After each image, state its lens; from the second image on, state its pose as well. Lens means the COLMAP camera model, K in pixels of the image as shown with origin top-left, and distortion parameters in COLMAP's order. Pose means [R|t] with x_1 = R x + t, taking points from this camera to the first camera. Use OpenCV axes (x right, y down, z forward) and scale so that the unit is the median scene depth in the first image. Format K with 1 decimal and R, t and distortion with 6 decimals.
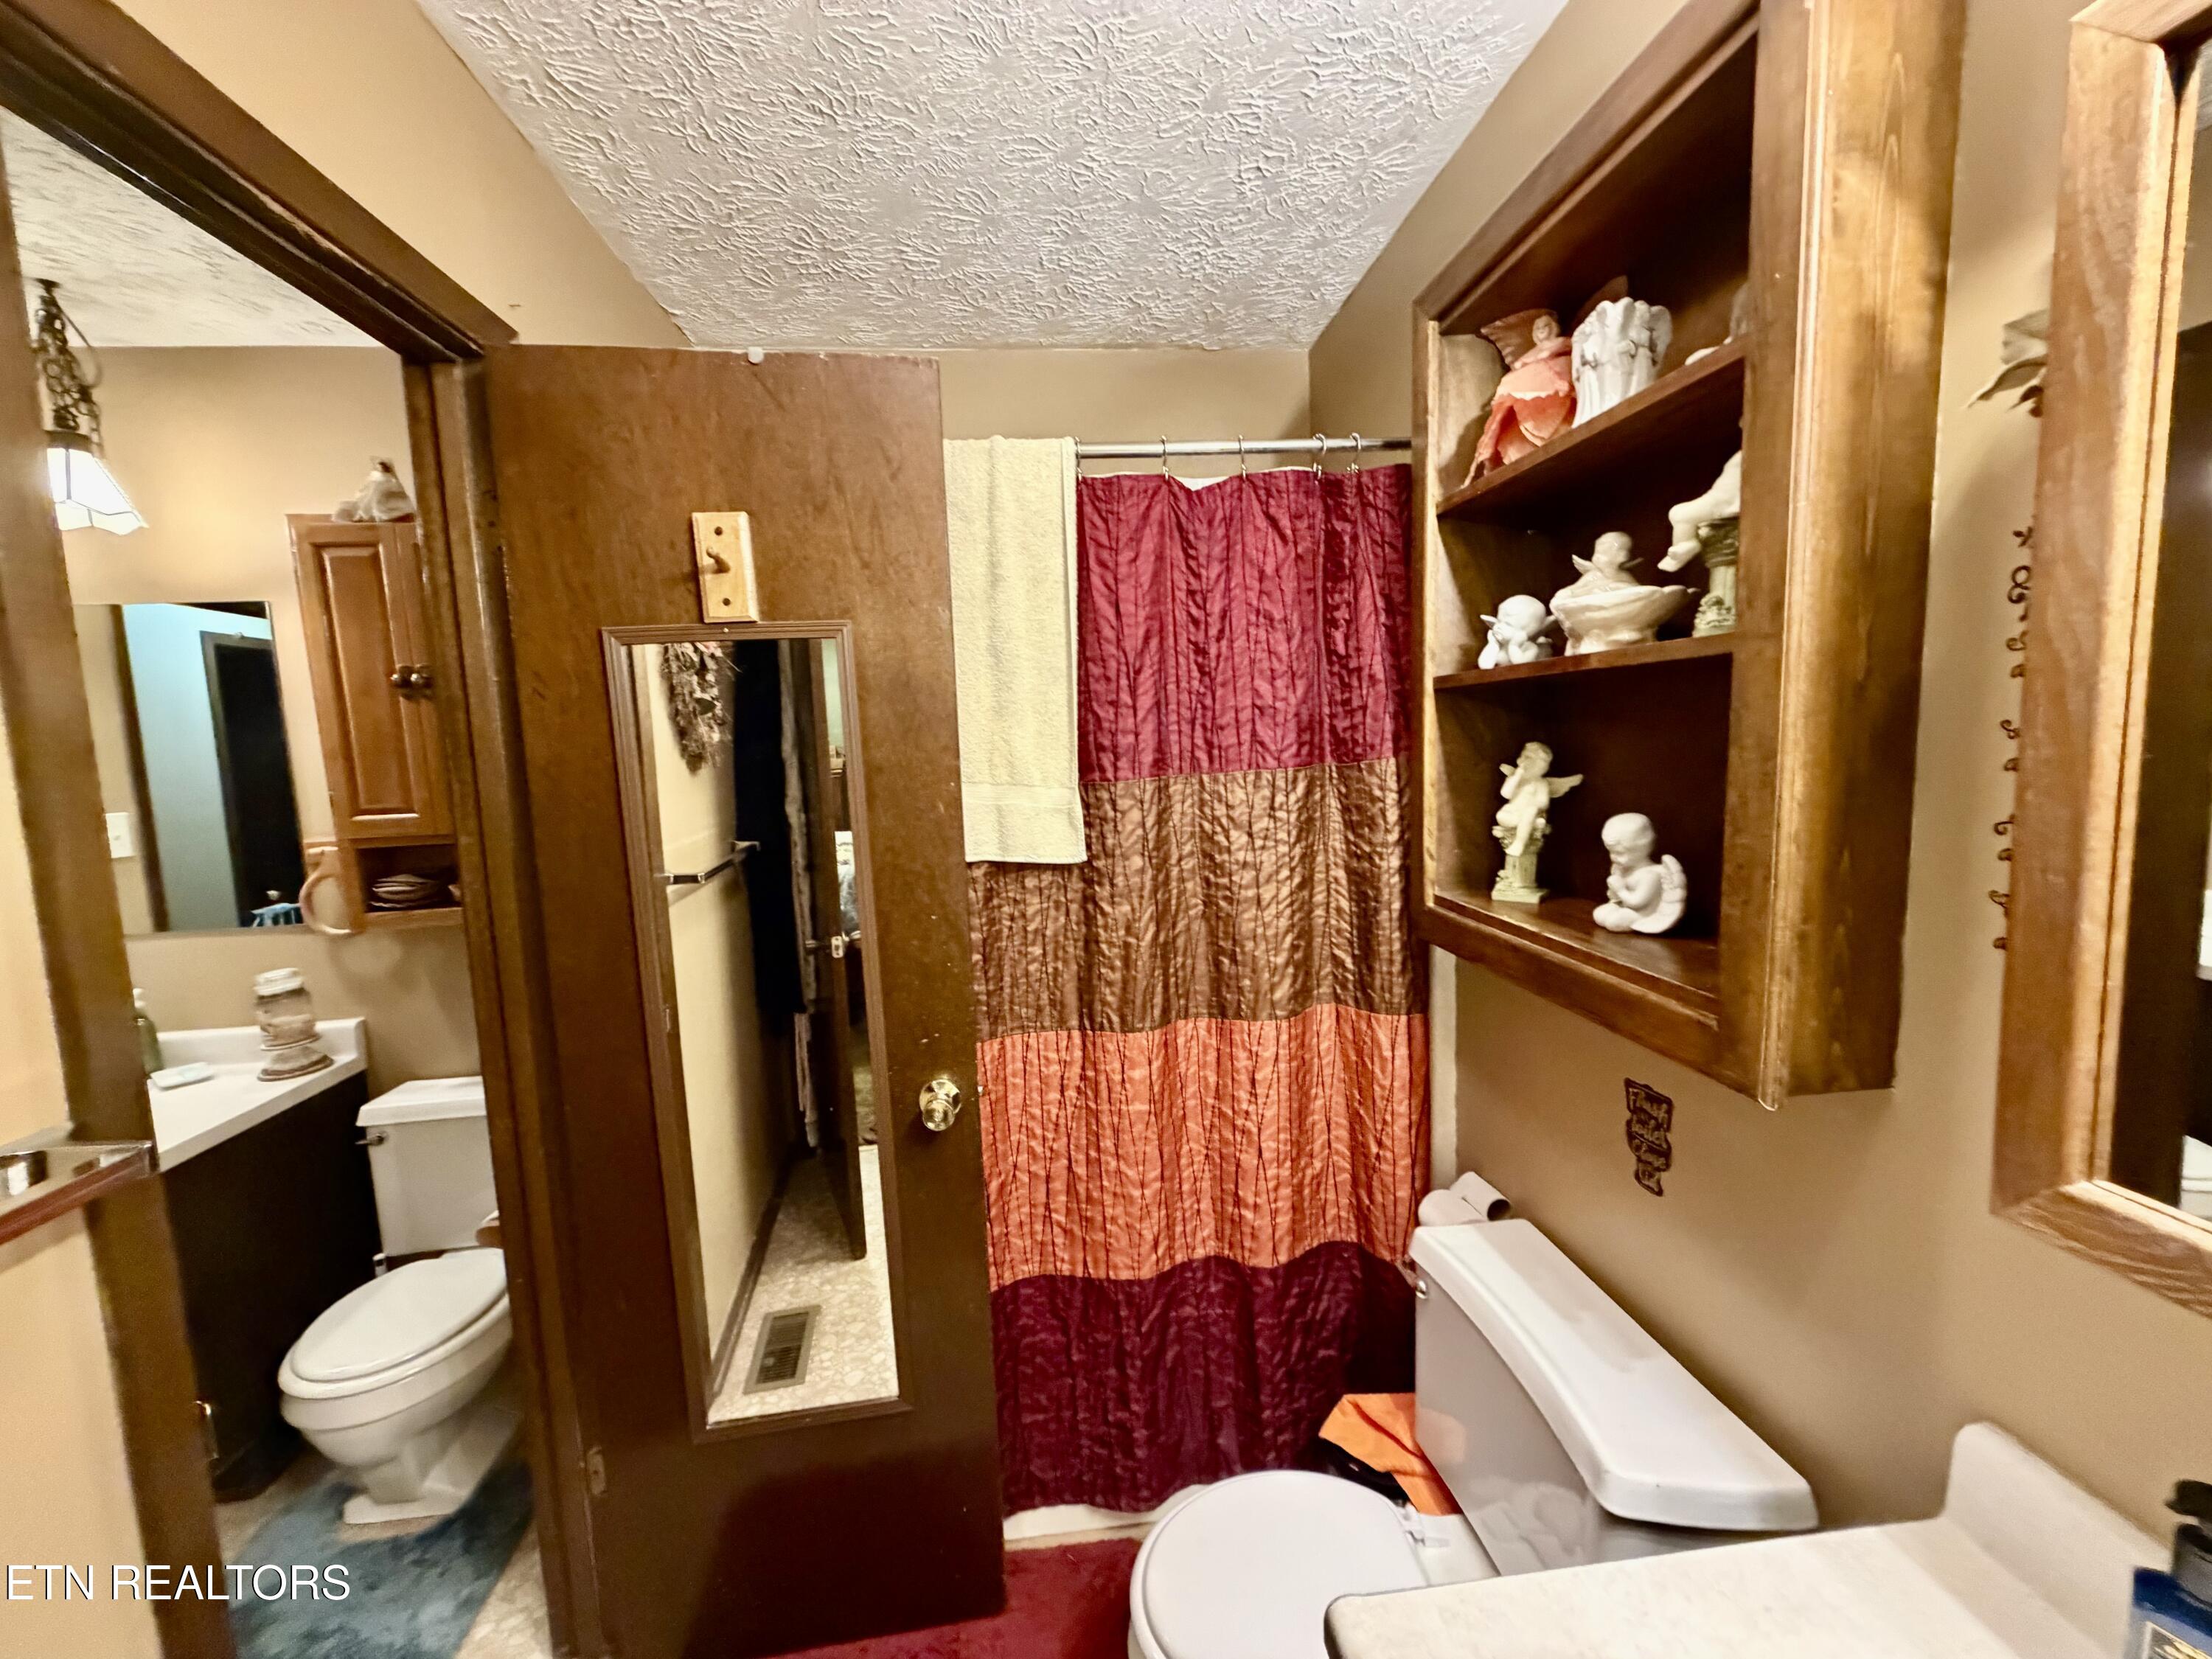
lens RADIAL K [[878.5, 0, 1099.7], [0, 878.5, 833.6], [0, 0, 1]] dist [0.001547, -0.000645]
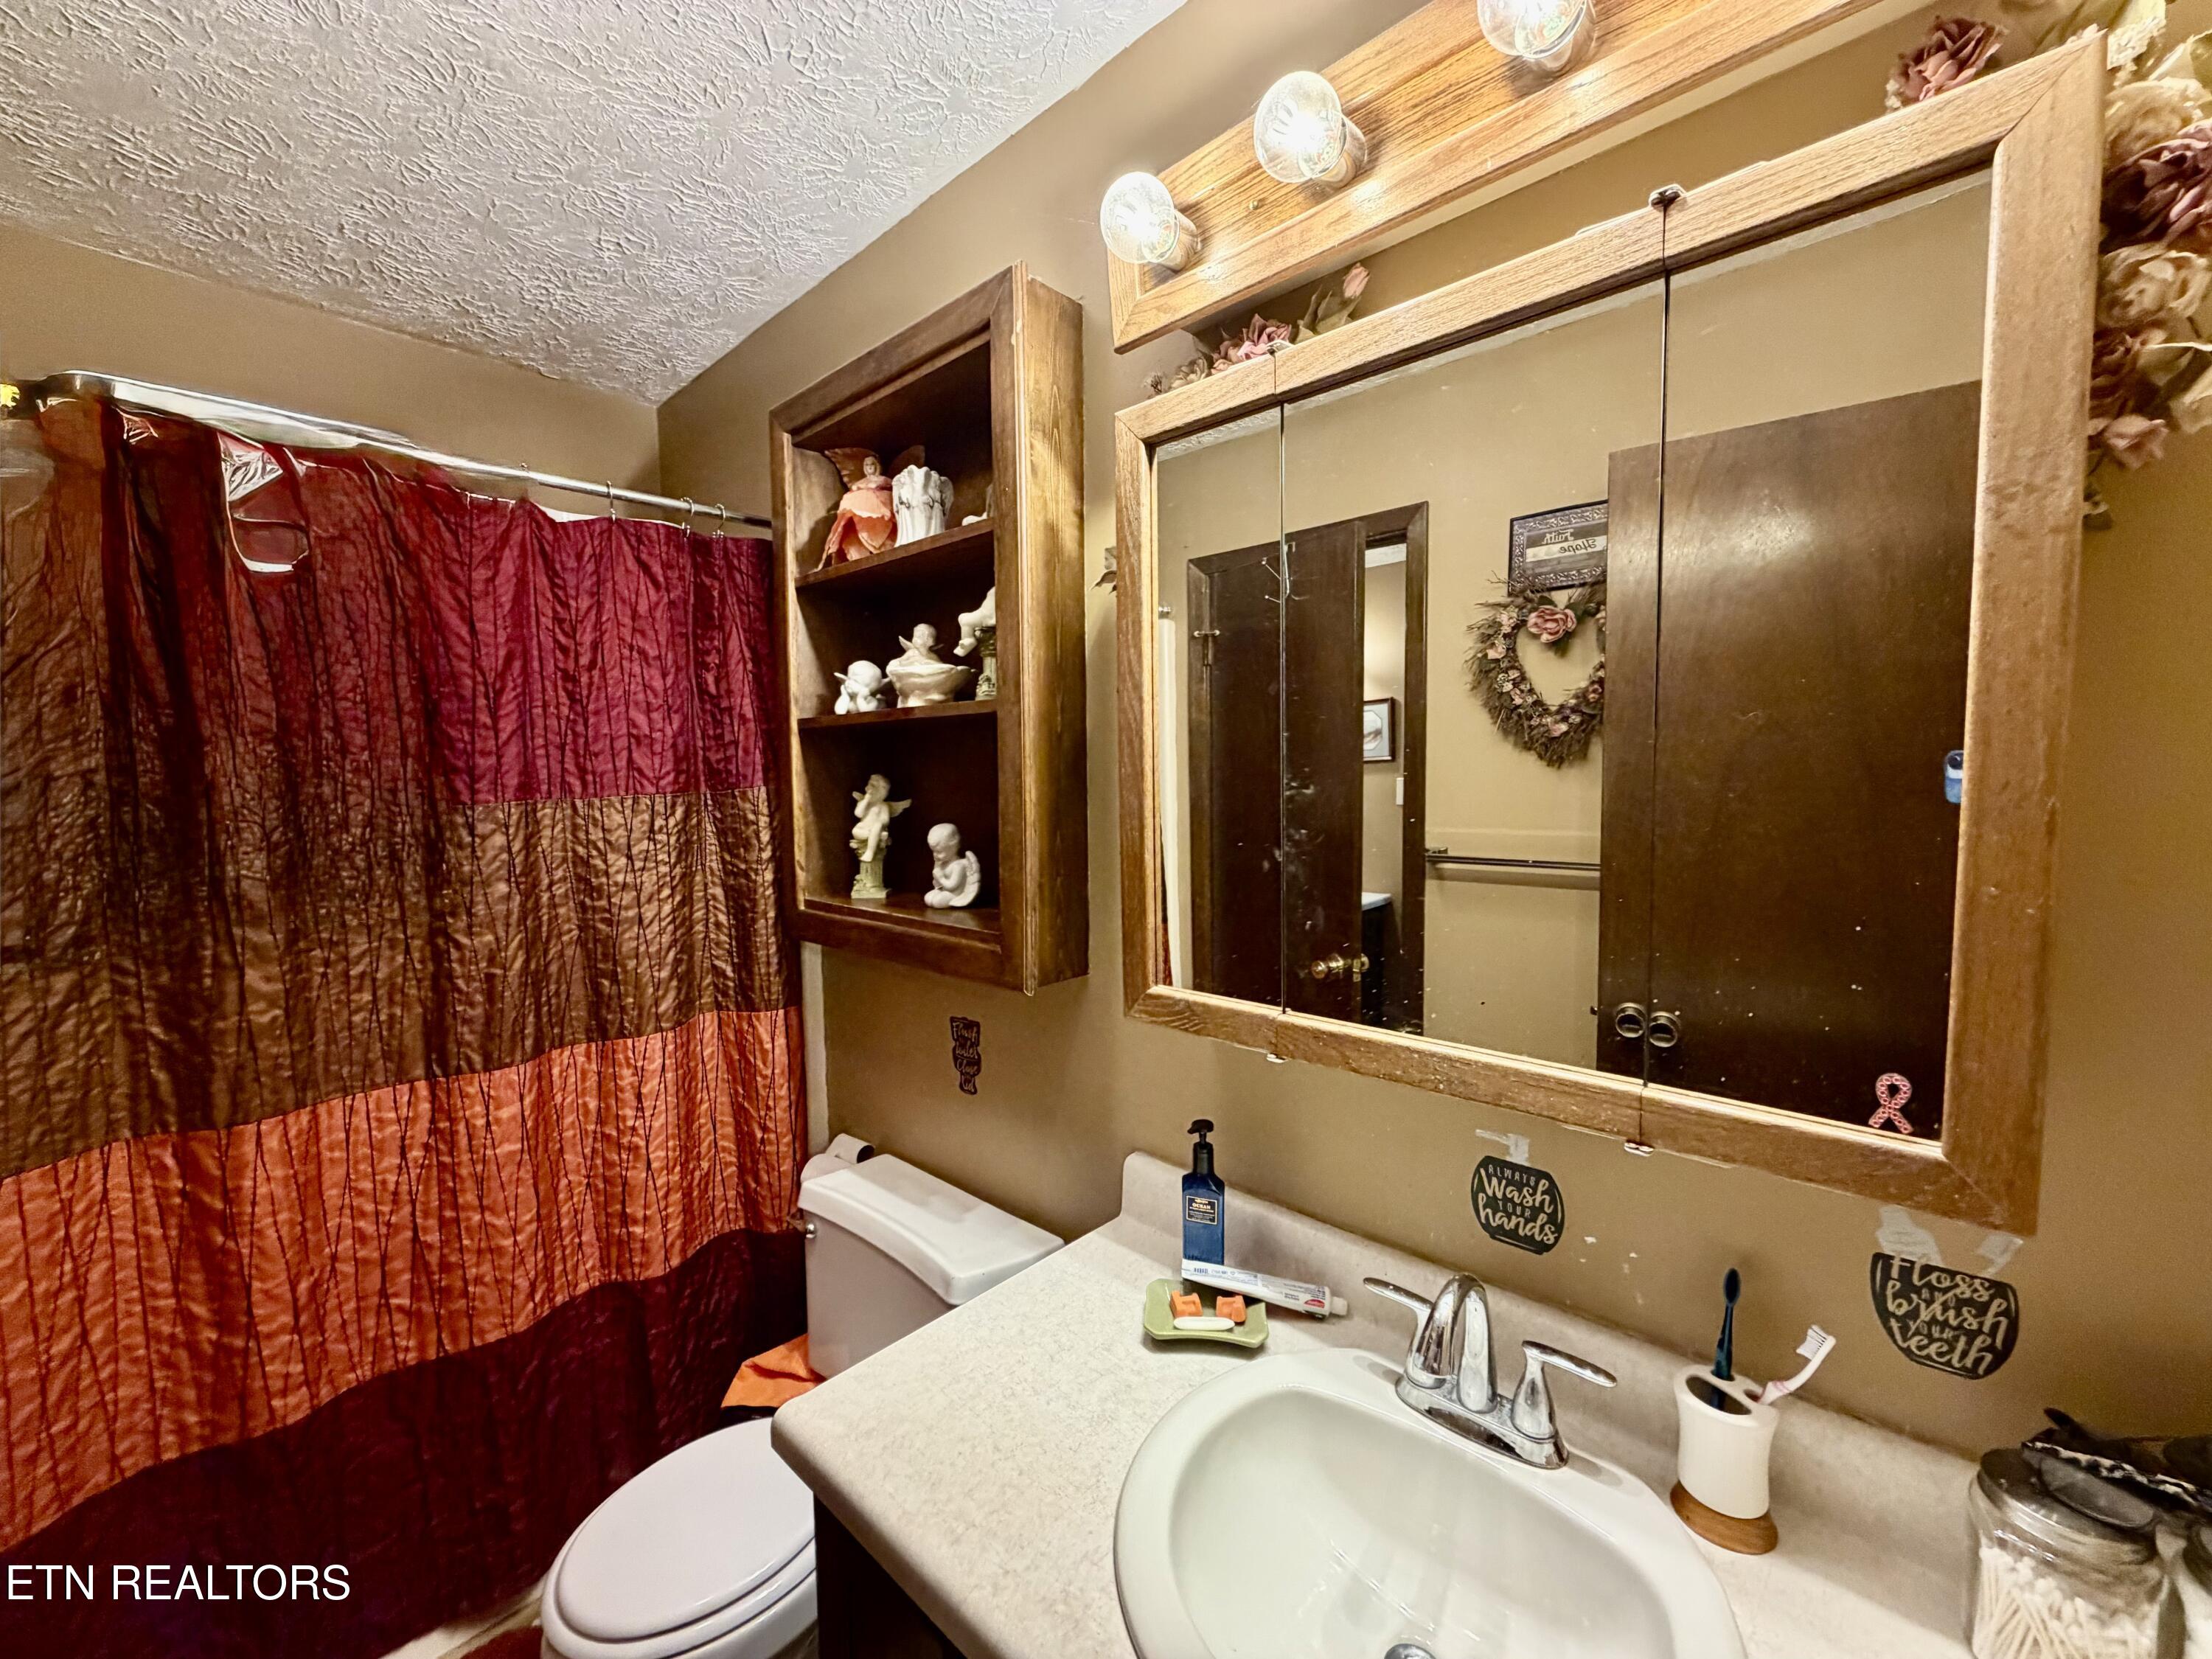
lens RADIAL K [[878.5, 0, 1099.7], [0, 878.5, 833.6], [0, 0, 1]] dist [0.001547, -0.000645]
pose [[0.748871, -0.013941, 0.662569, -0.102876], [0.054781, 0.997659, -0.040925, 0.047146], [-0.660448, 0.066944, 0.747882, -0.155293]]
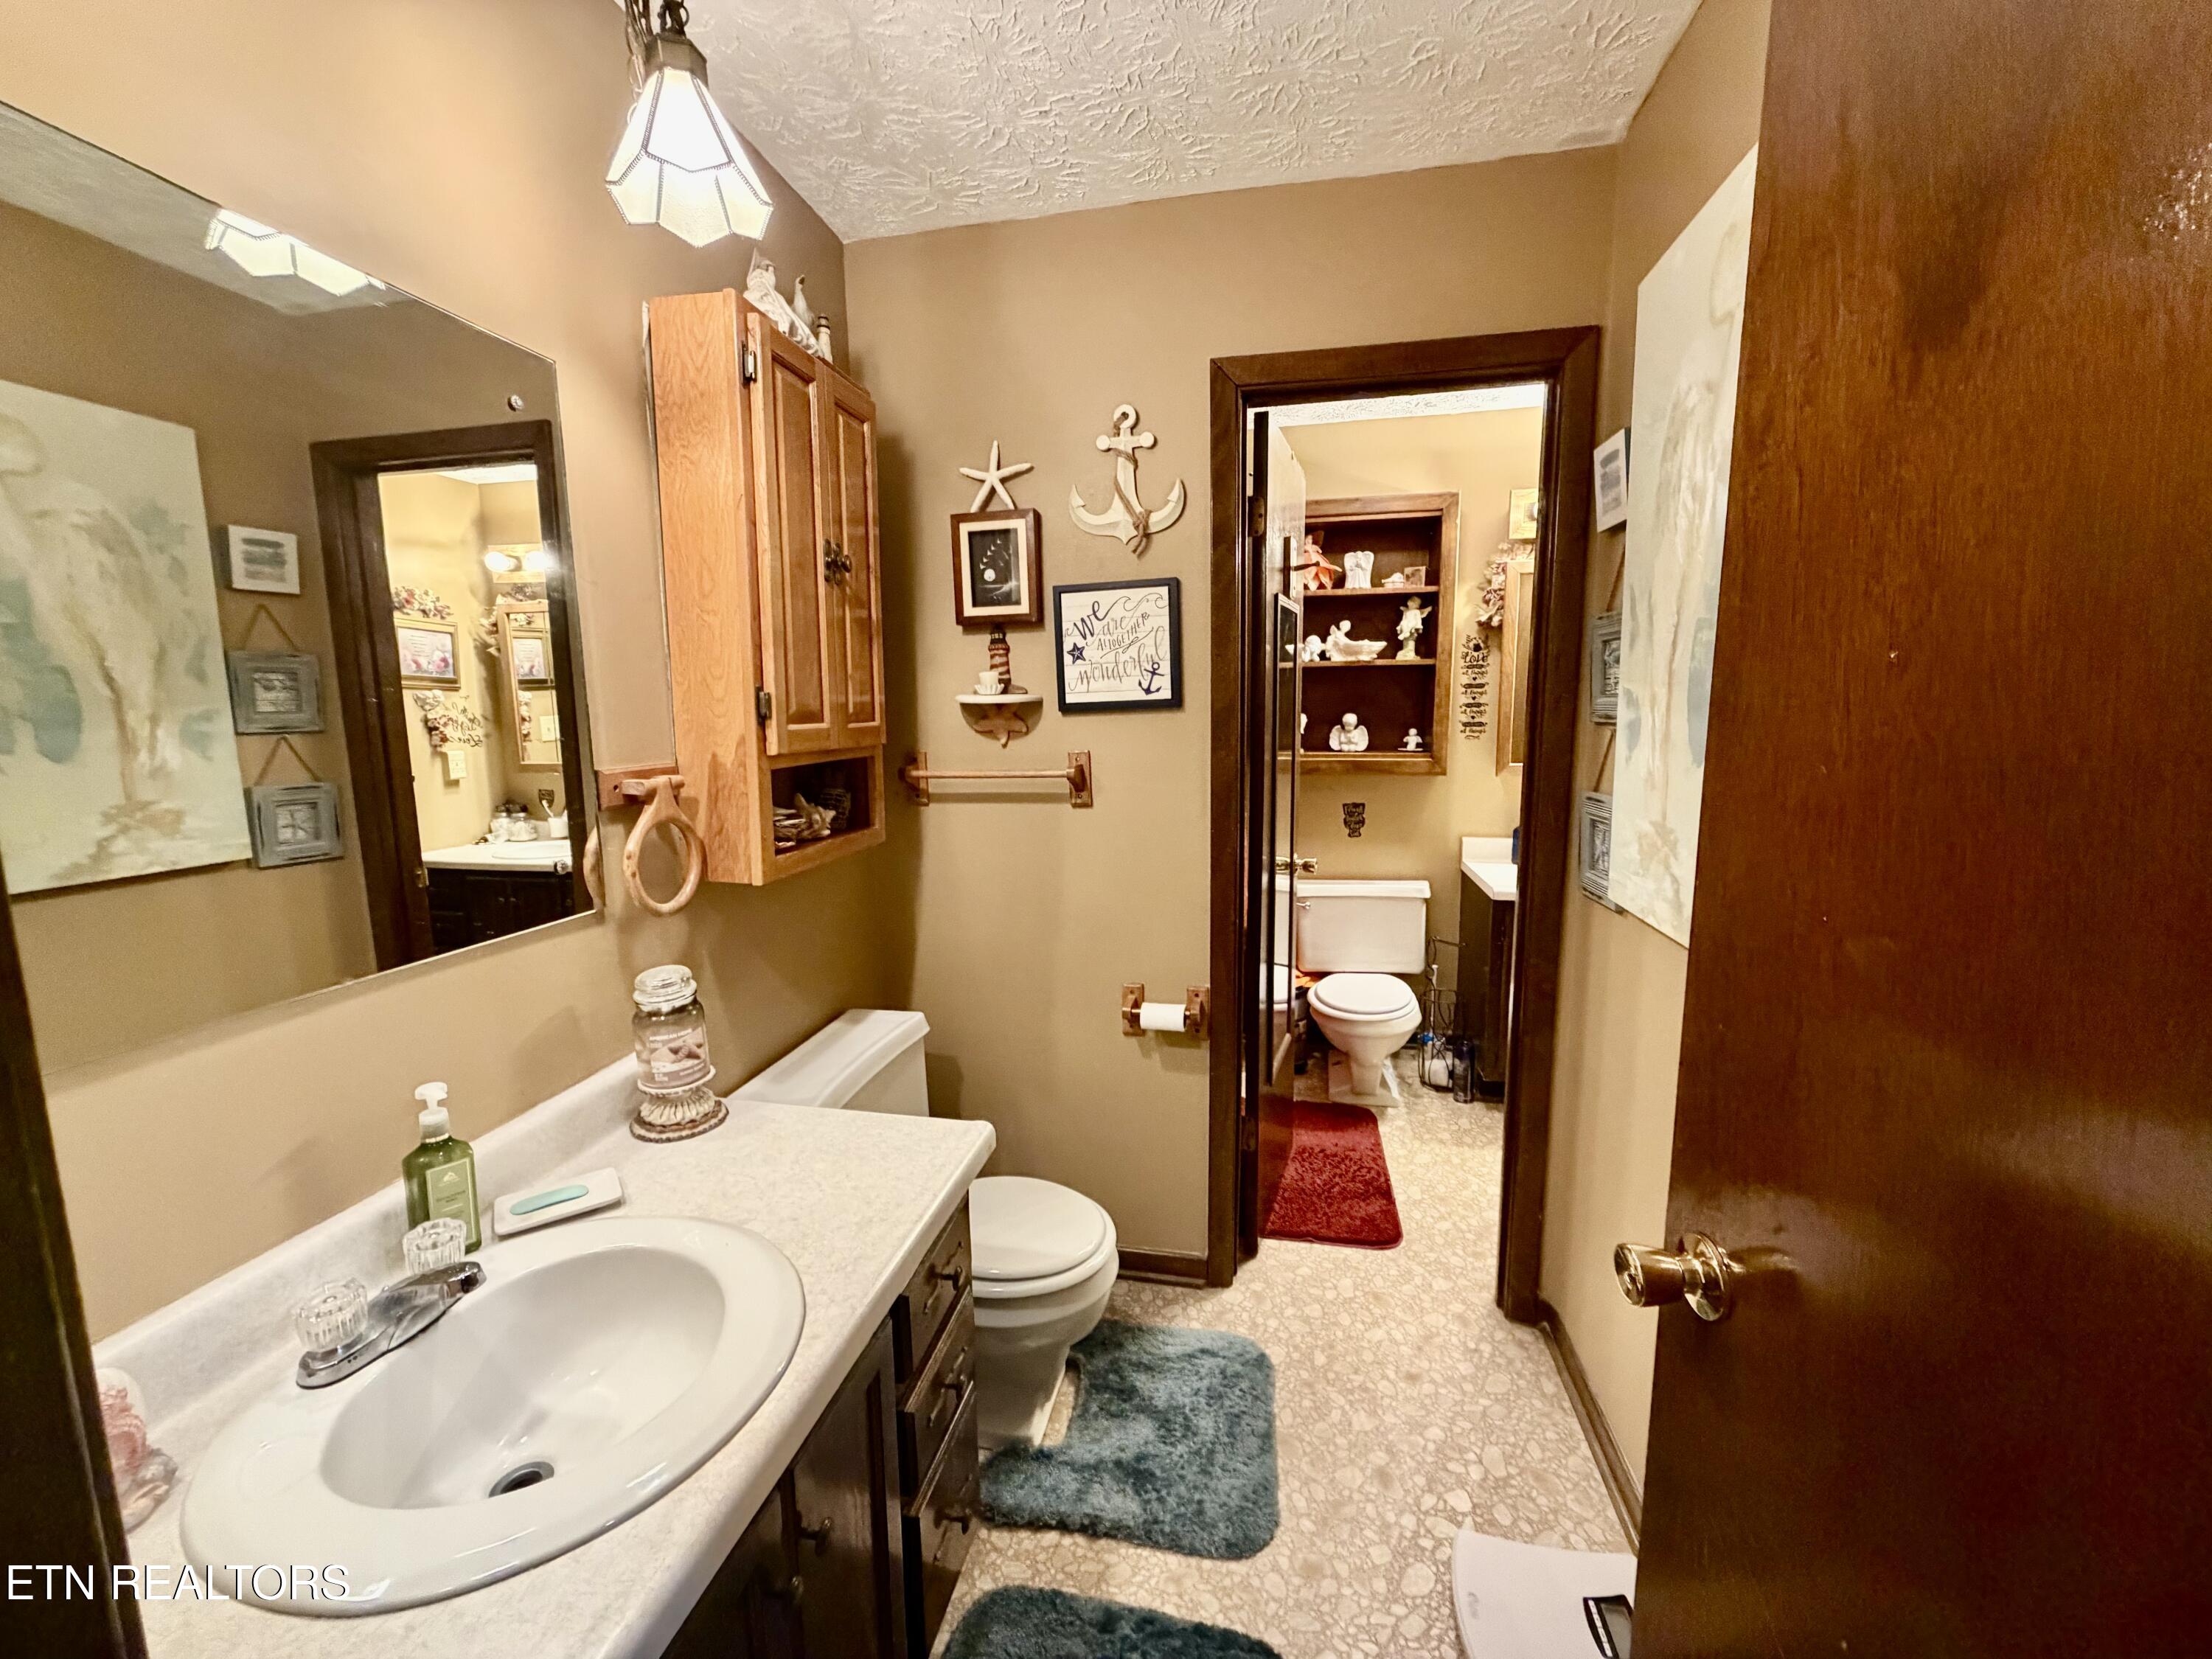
lens RADIAL K [[878.5, 0, 1099.7], [0, 878.5, 833.6], [0, 0, 1]] dist [0.001547, -0.000645]
pose [[0.303806, -0.100303, 0.947439, -1.907181], [0.104548, 0.991947, 0.071491, 0.060399], [-0.946980, 0.077334, 0.311846, 0.662909]]
